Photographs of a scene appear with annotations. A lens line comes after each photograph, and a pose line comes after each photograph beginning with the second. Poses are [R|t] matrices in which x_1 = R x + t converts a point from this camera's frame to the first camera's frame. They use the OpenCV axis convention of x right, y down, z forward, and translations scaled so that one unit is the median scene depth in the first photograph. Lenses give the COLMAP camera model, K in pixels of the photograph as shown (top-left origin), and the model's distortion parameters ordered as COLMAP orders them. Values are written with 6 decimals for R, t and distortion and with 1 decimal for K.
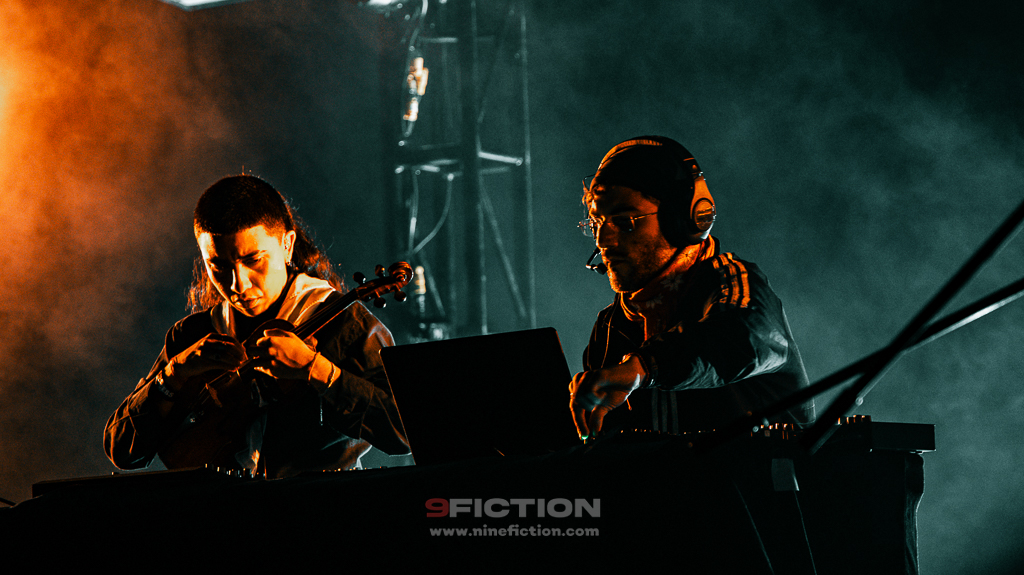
lens RADIAL K [[5334.4, 0, 512.0], [0, 5334.4, 287.6], [0, 0, 1]] dist [-0.193964, 0.000000]
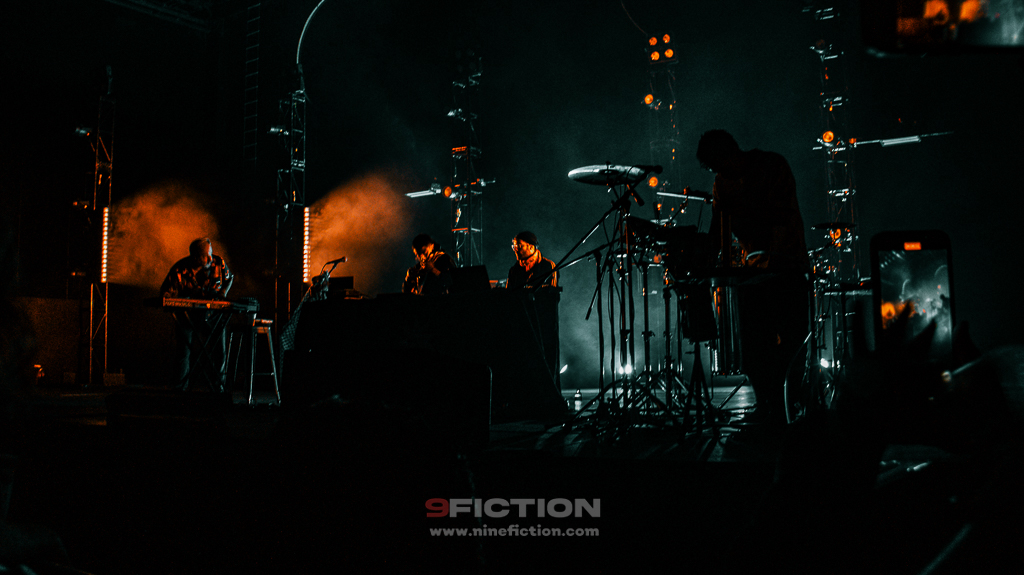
lens RADIAL K [[910.6, 0, 511.1], [0, 910.6, 286.1], [0, 0, 1]] dist [-0.011740, -0.004790]
pose [[0.998627, 0.025466, 0.045781, -0.006414], [-0.026668, 0.999310, 0.025839, 0.004452], [-0.045091, -0.027024, 0.998617, 0.160766]]
